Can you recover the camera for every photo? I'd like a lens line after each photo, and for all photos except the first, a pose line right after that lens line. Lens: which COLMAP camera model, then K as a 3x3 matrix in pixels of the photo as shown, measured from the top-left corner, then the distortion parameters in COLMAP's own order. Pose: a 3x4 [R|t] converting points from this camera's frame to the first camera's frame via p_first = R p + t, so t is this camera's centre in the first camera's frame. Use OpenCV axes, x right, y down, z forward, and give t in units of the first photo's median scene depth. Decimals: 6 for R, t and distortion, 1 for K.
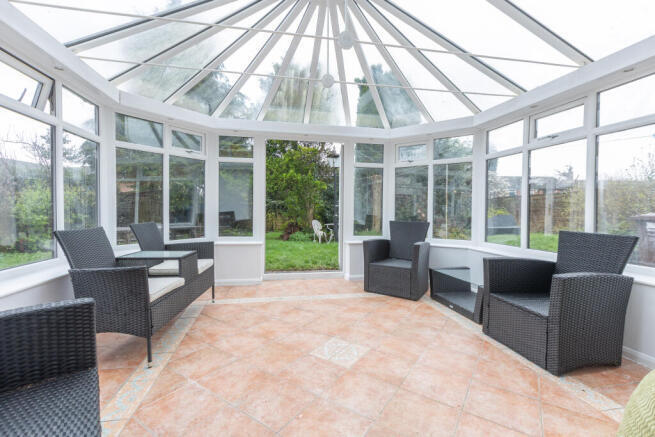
lens RADIAL K [[296.2, 0, 325.8], [0, 296.2, 216.6], [0, 0, 1]] dist [0.001555, -0.000630]
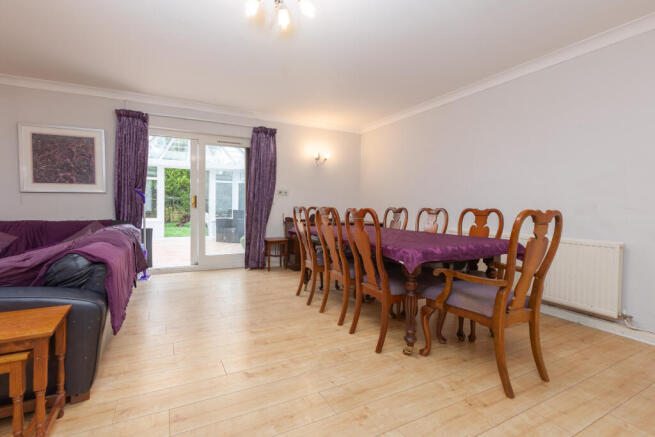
lens RADIAL K [[296.2, 0, 320.9], [0, 296.2, 209.2], [0, 0, 1]] dist [0.001555, -0.000630]
pose [[0.958005, -0.007664, 0.286649, 0.184605], [0.008106, 0.999967, -0.000356, 0.000523], [-0.286637, 0.002664, 0.958036, -0.964432]]
